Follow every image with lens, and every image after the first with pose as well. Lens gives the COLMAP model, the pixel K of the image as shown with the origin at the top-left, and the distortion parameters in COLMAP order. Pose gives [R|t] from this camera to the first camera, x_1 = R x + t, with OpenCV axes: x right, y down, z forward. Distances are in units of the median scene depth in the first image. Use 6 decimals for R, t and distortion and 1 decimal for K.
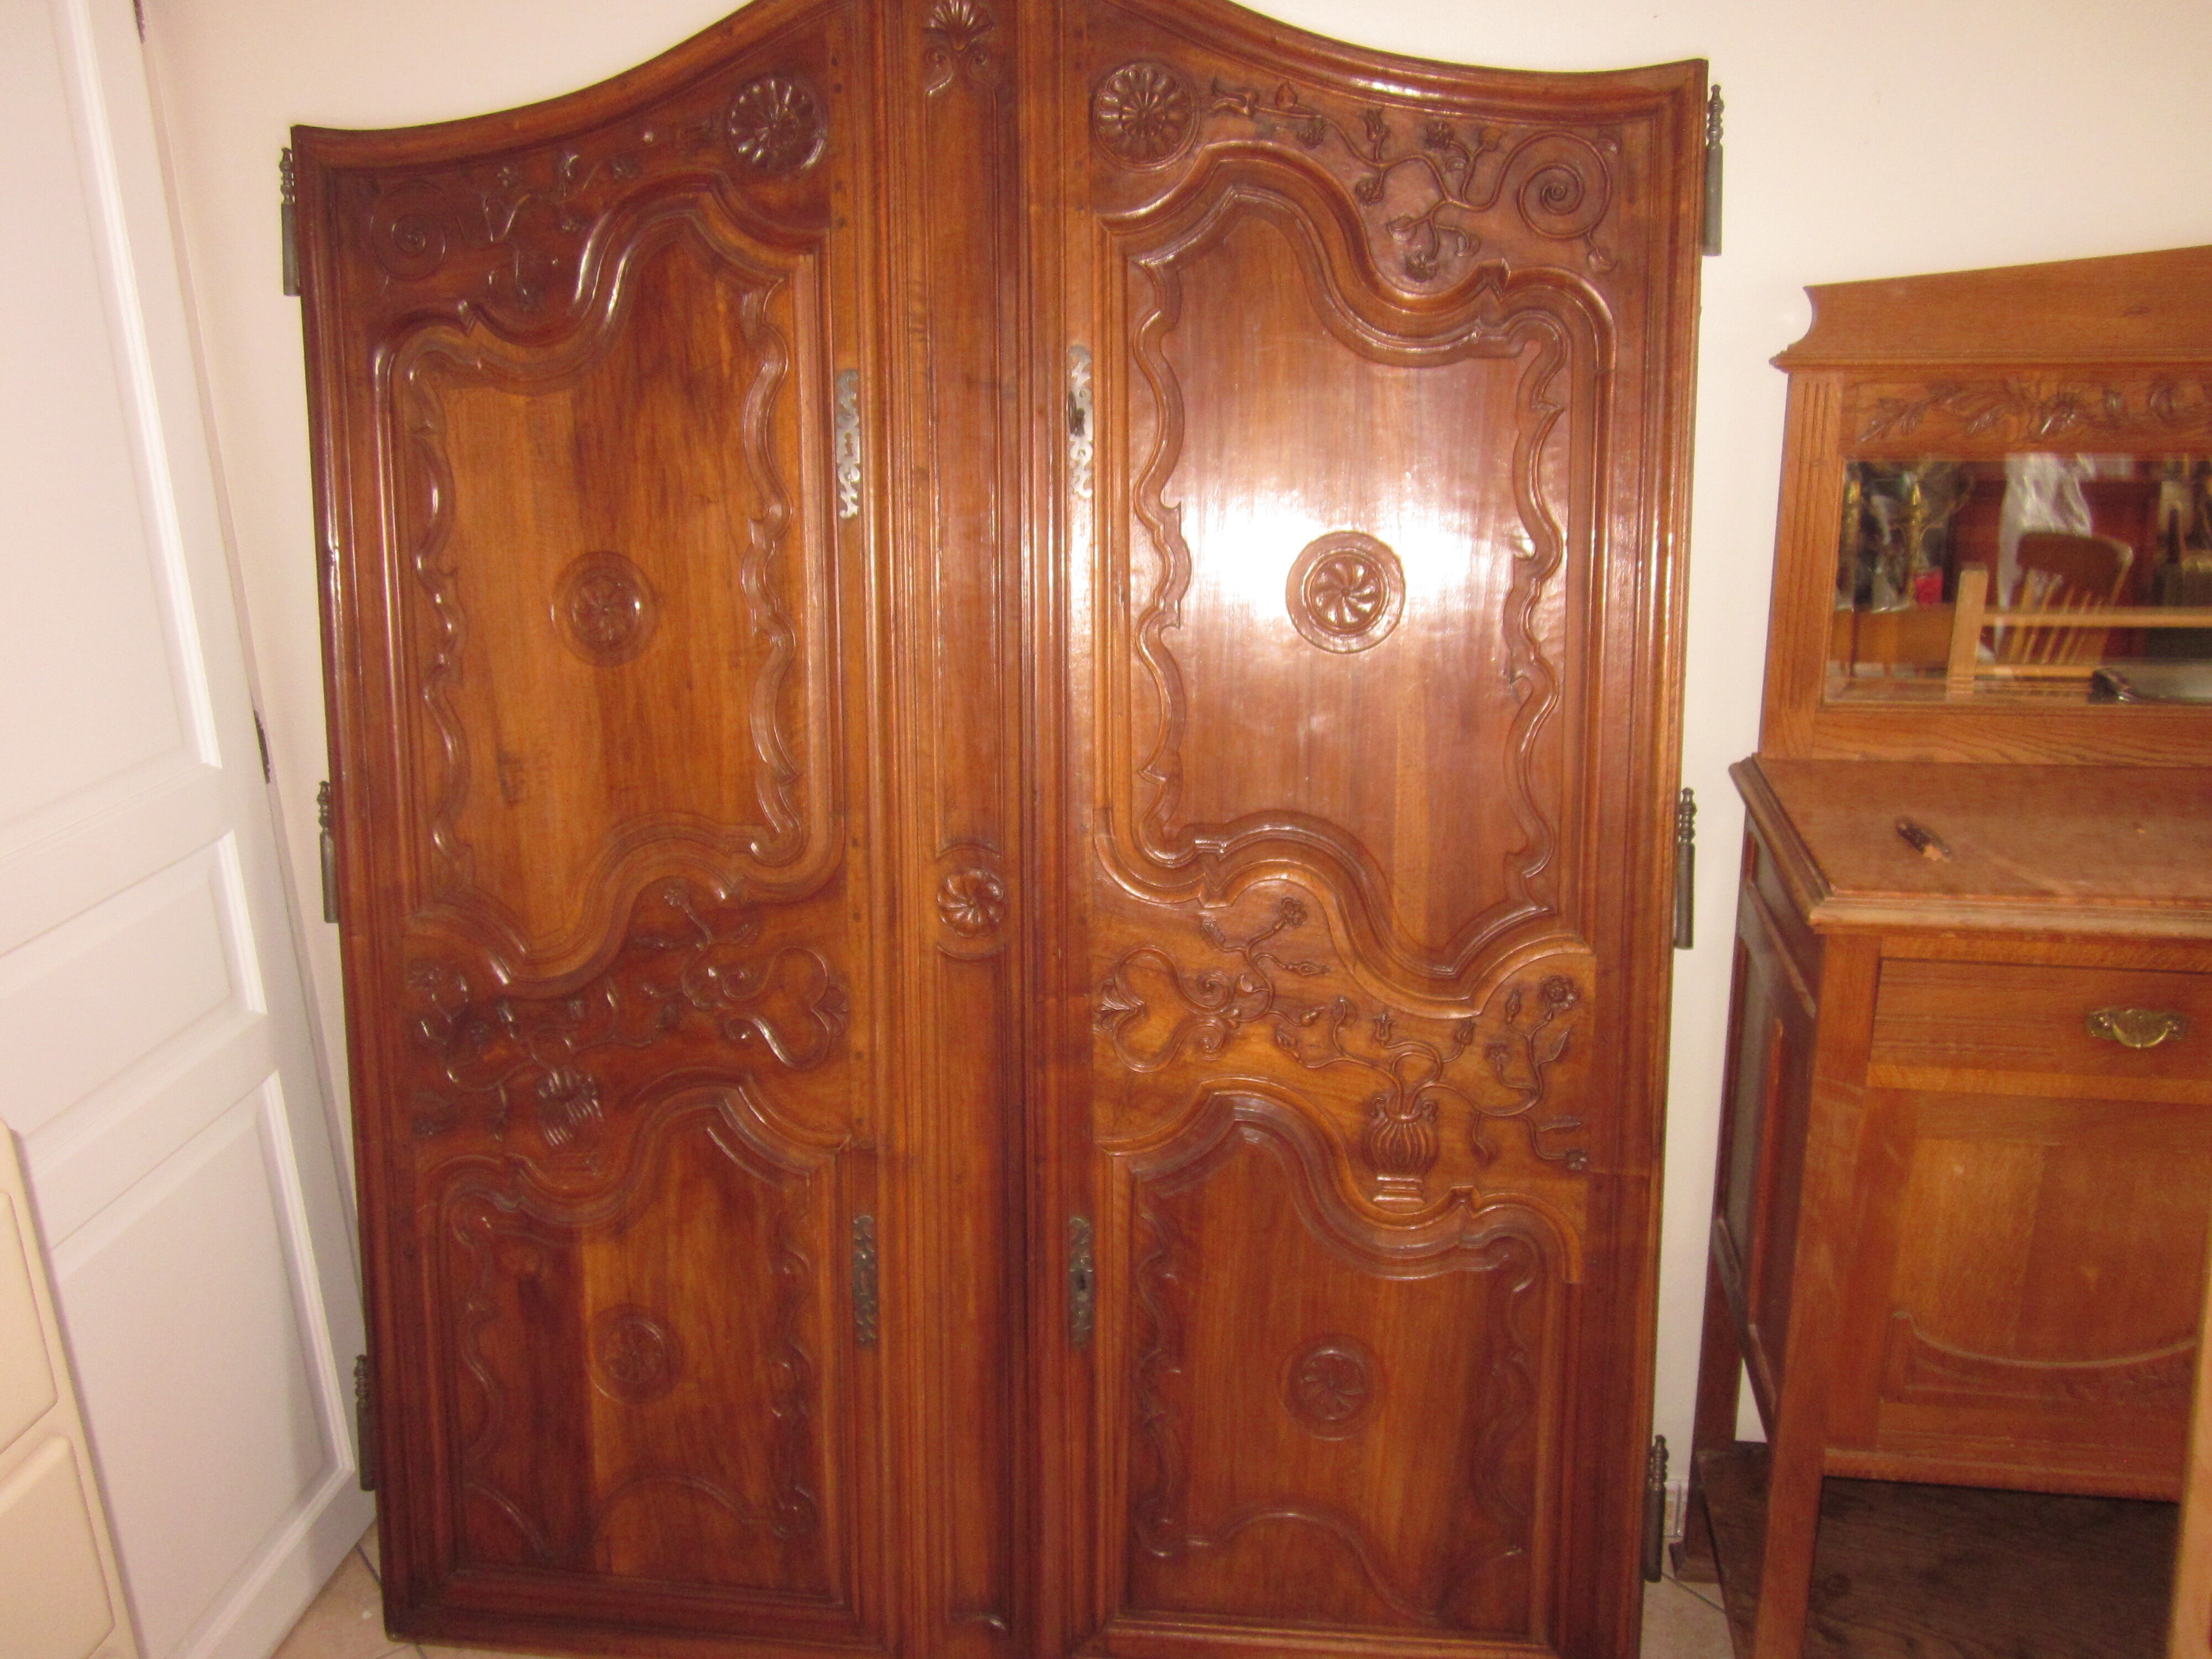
lens RADIAL K [[1840.3, 0, 1105.2], [0, 1840.3, 838.4], [0, 0, 1]] dist [-0.014215, -0.016808]
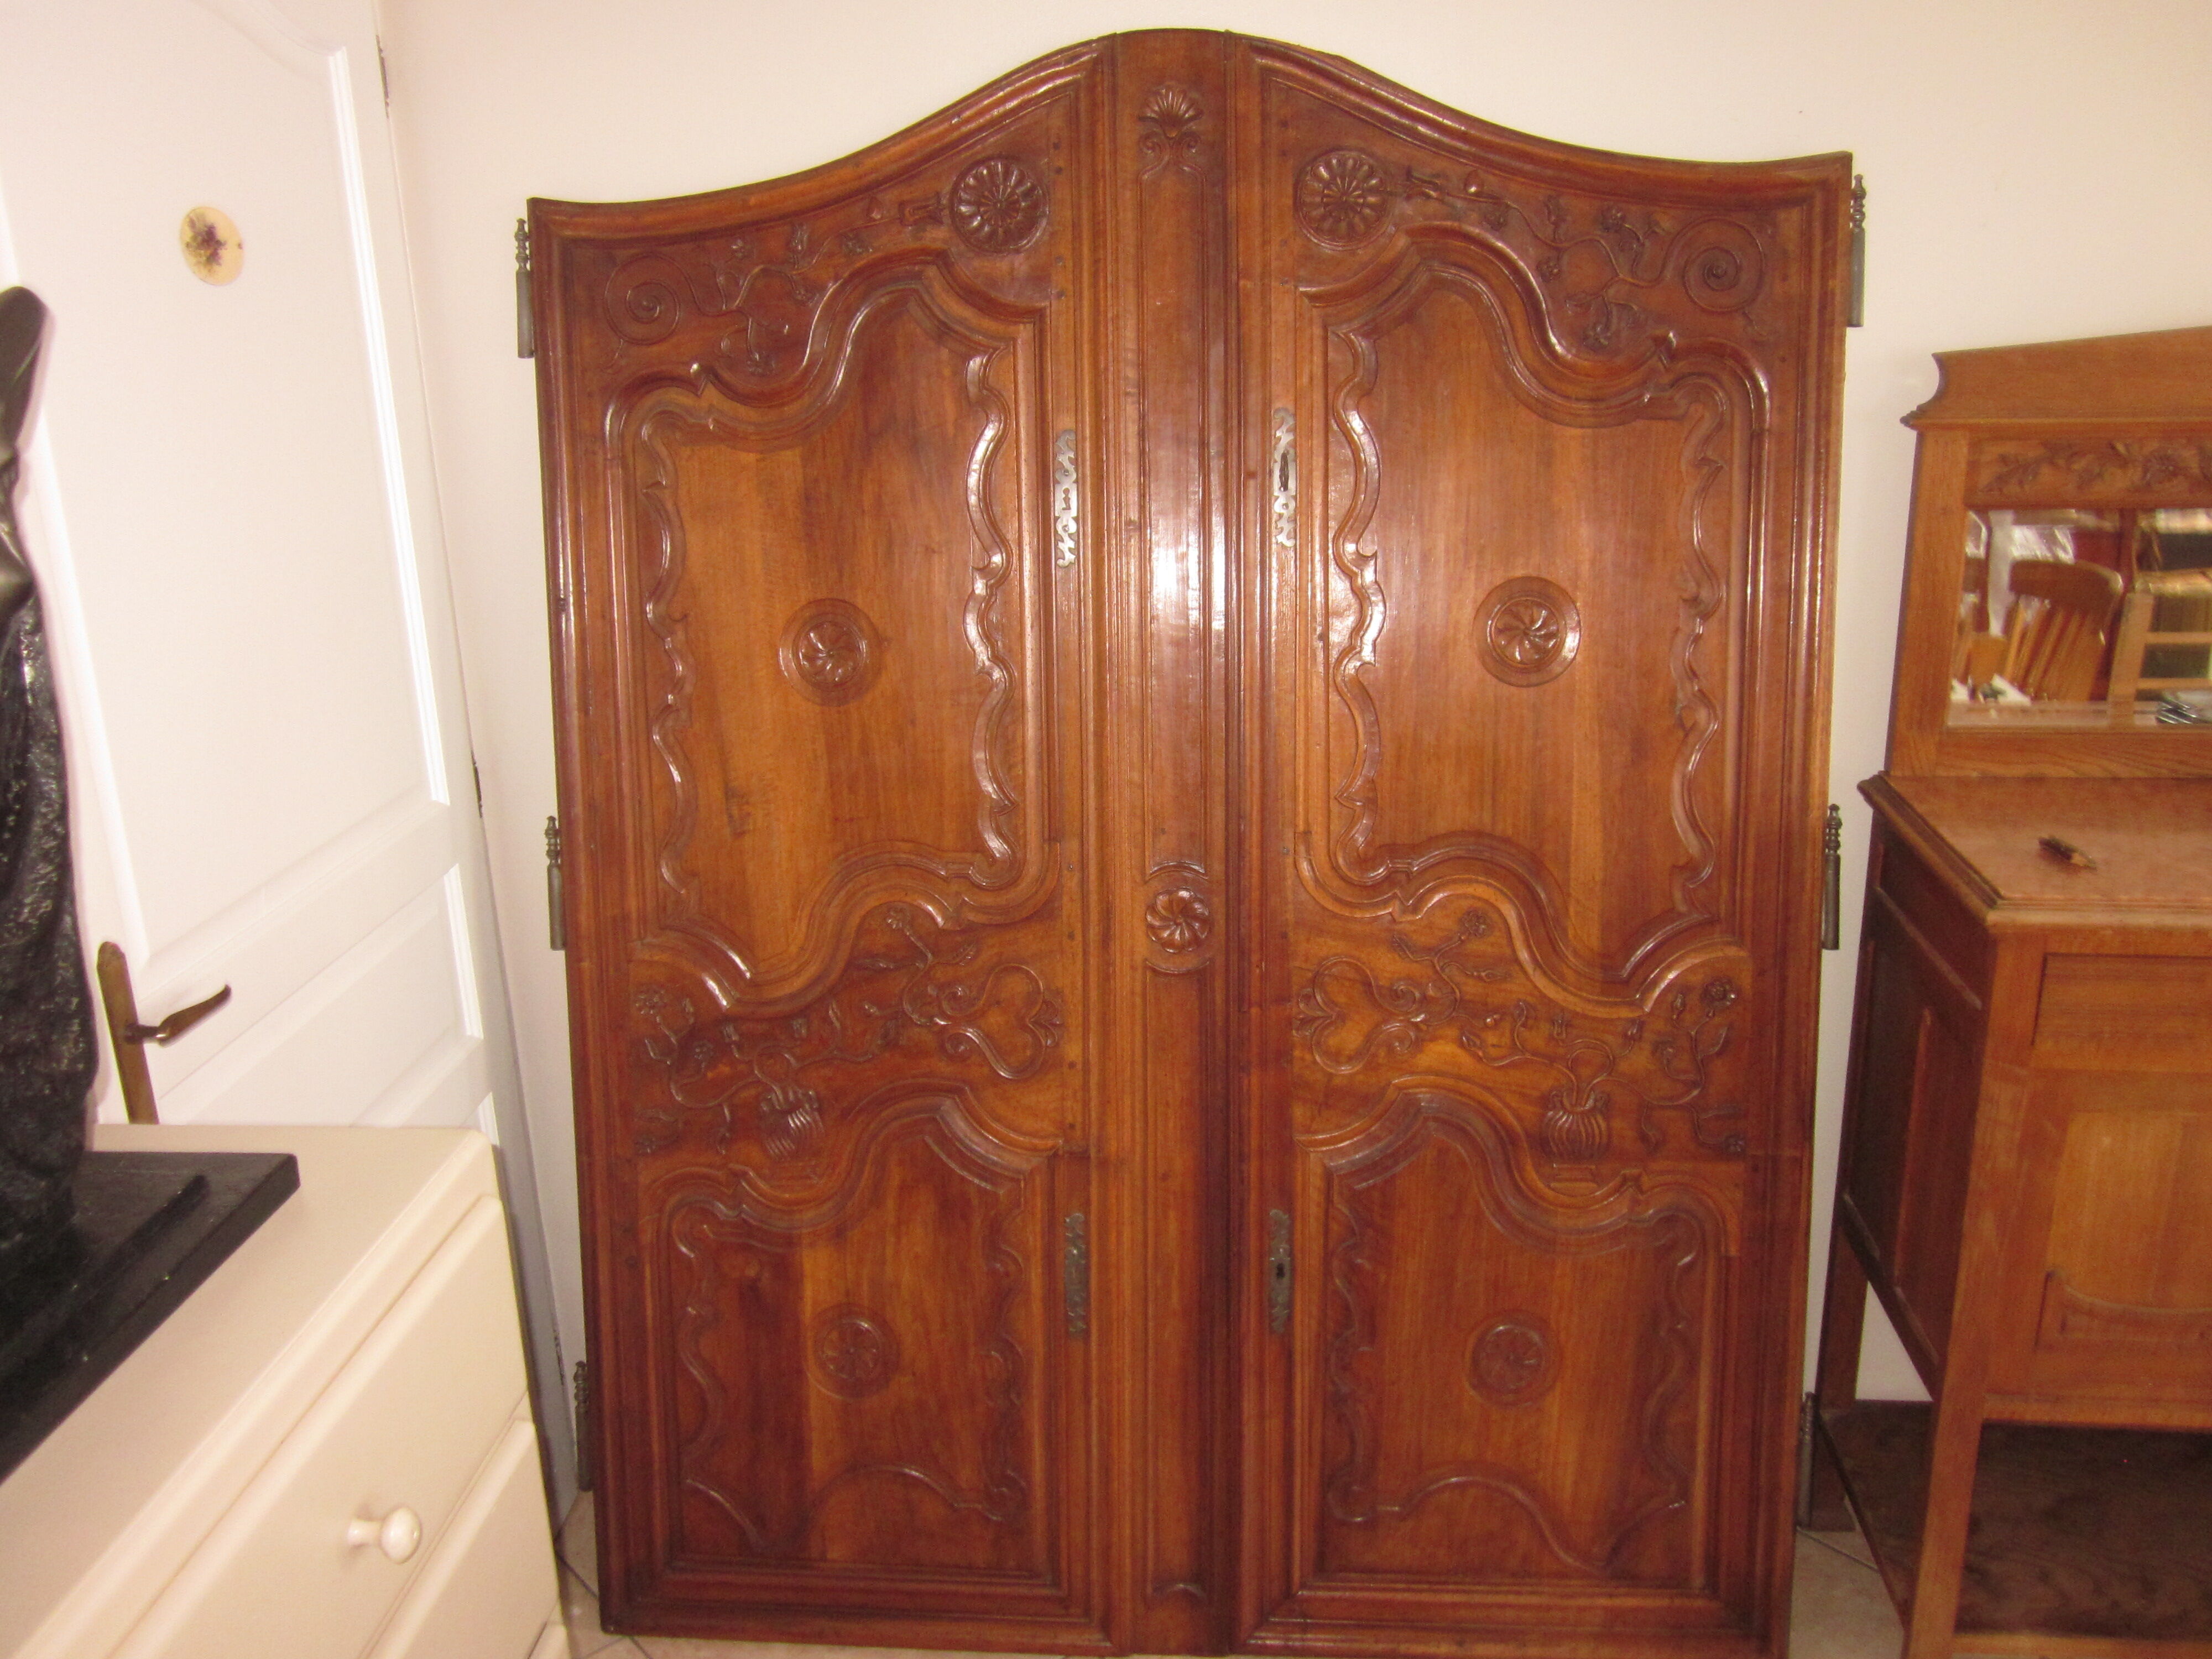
lens RADIAL K [[1840.3, 0, 1095.8], [0, 1840.3, 838.0], [0, 0, 1]] dist [-0.014215, -0.016808]
pose [[0.998343, -0.014872, 0.055584, -0.181337], [0.015465, 0.999828, -0.010244, -0.003242], [-0.055422, 0.011086, 0.998401, -0.076537]]
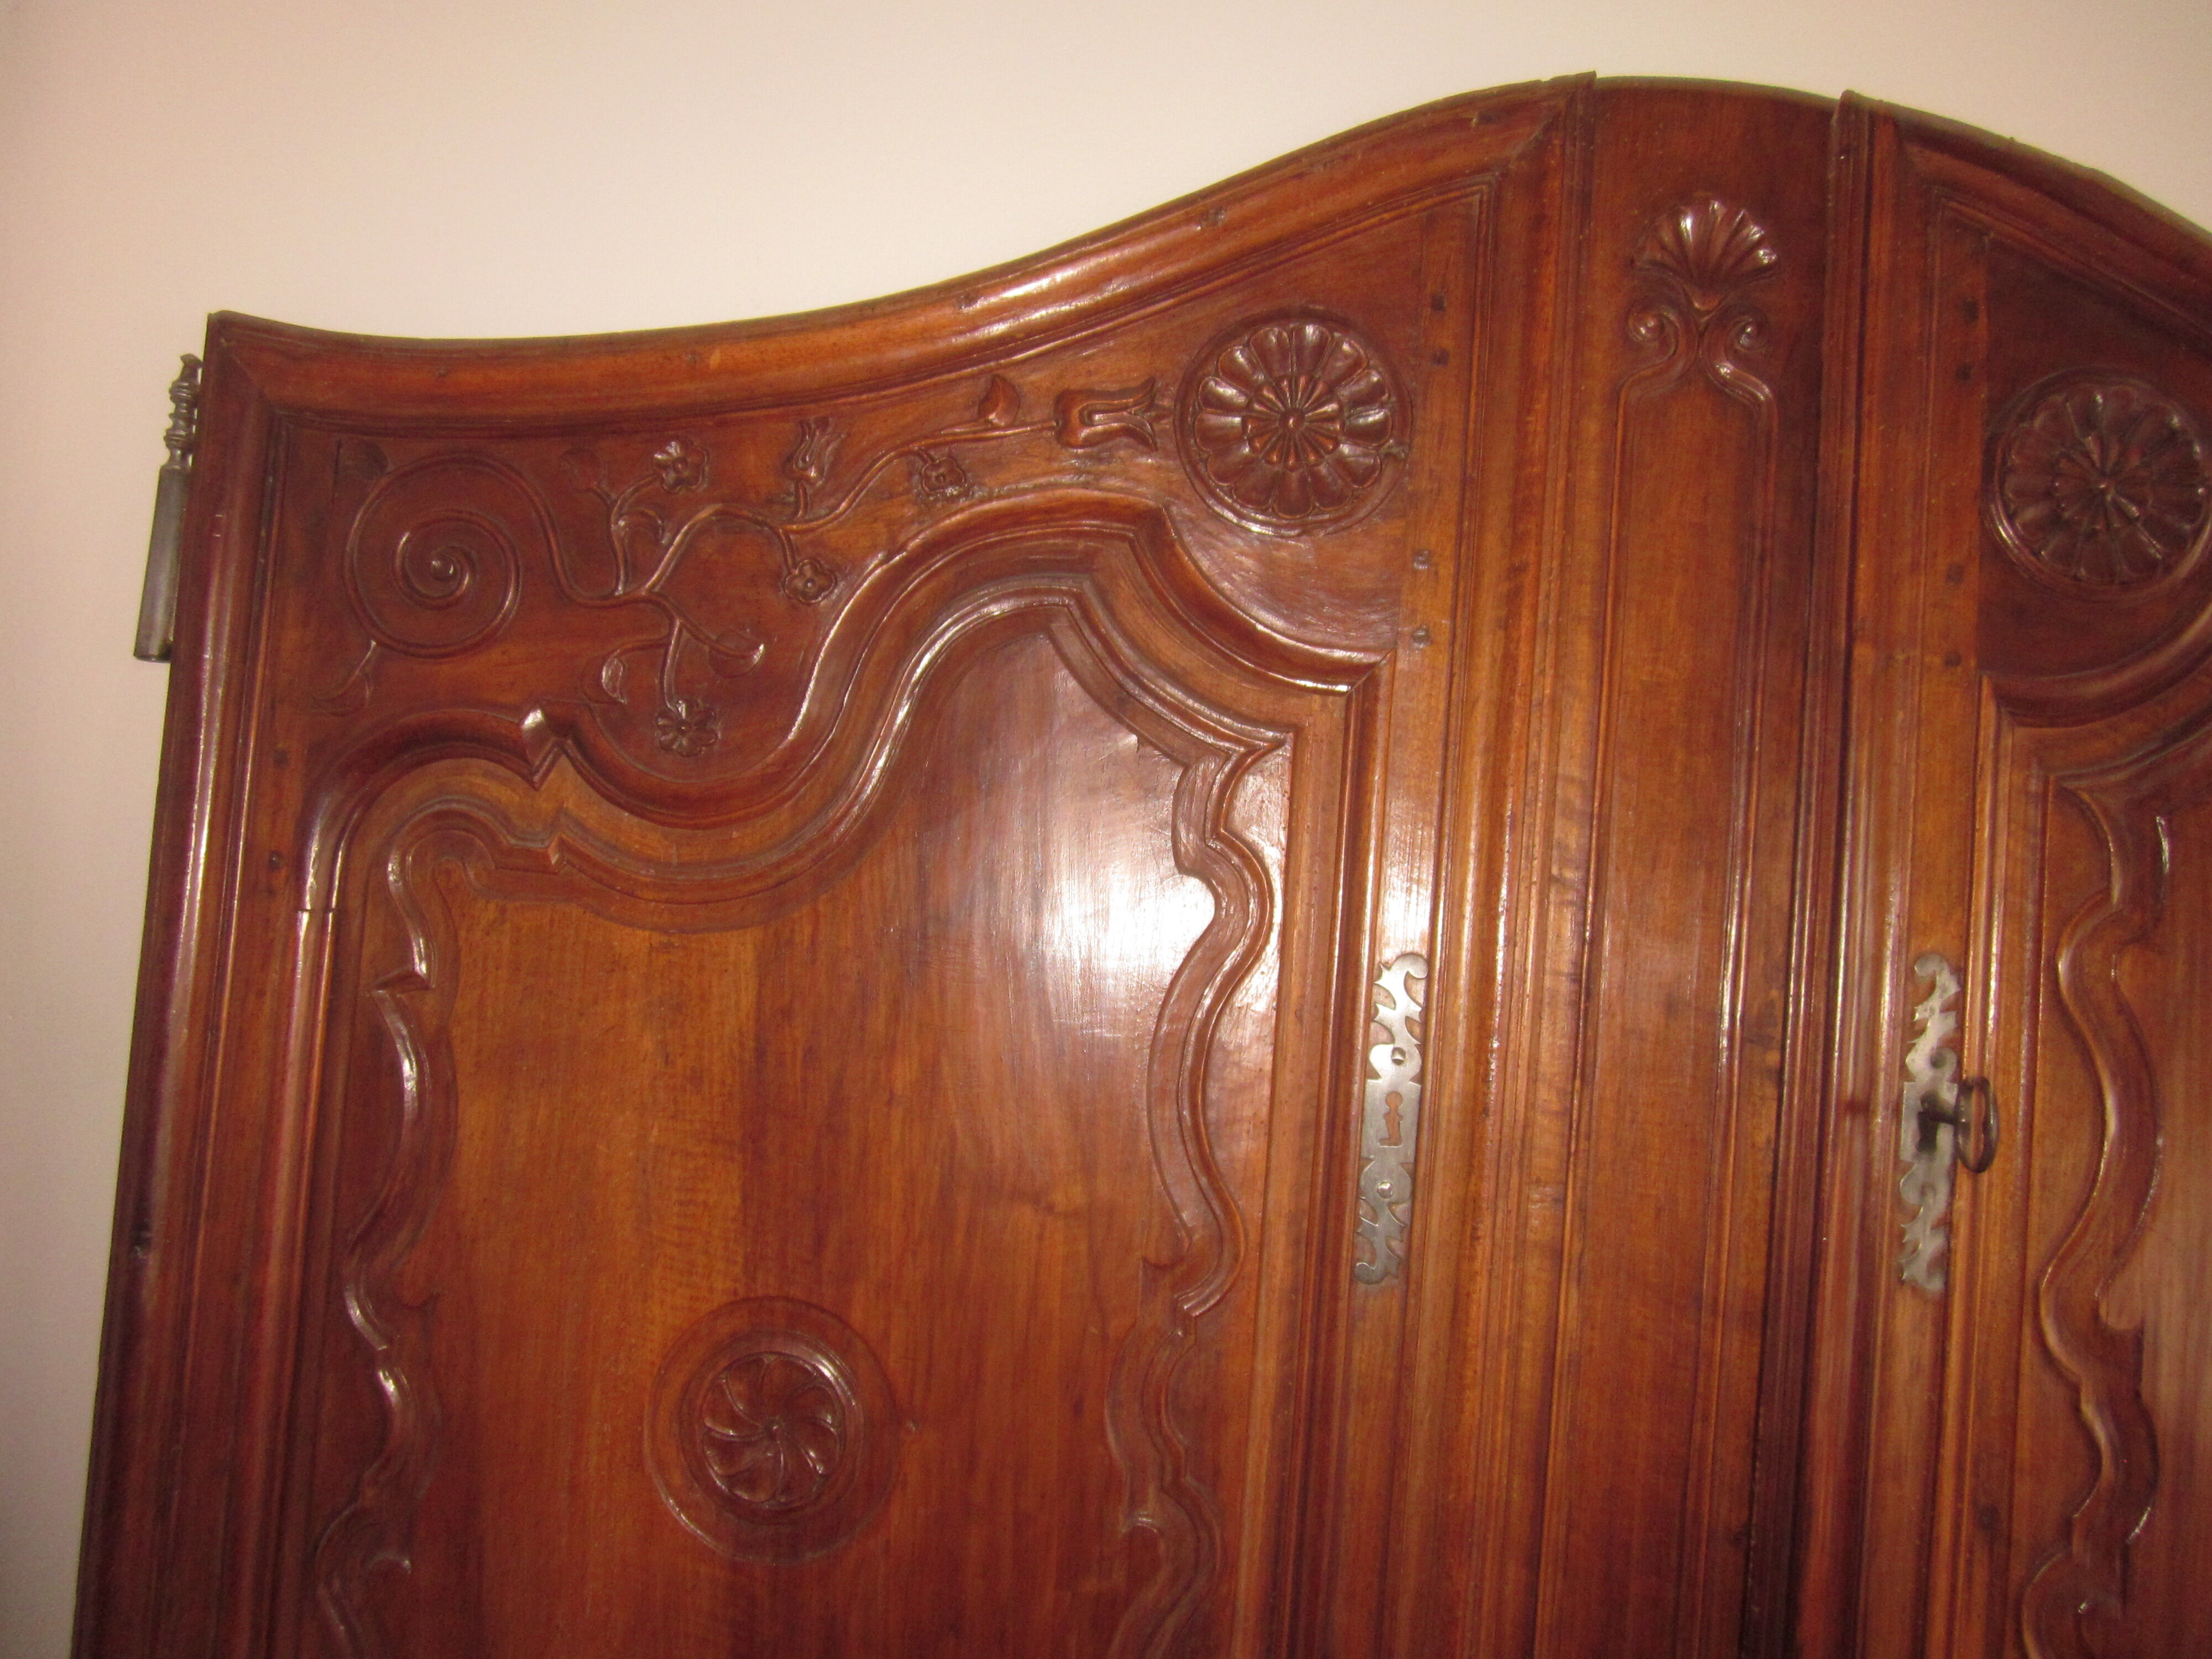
lens RADIAL K [[1840.3, 0, 1093.5], [0, 1840.3, 847.7], [0, 0, 1]] dist [-0.014215, -0.016808]
pose [[0.993484, 0.089689, 0.070329, -0.242232], [-0.074708, 0.978456, -0.192465, -0.183335], [-0.086076, 0.185957, 0.978780, 0.549123]]
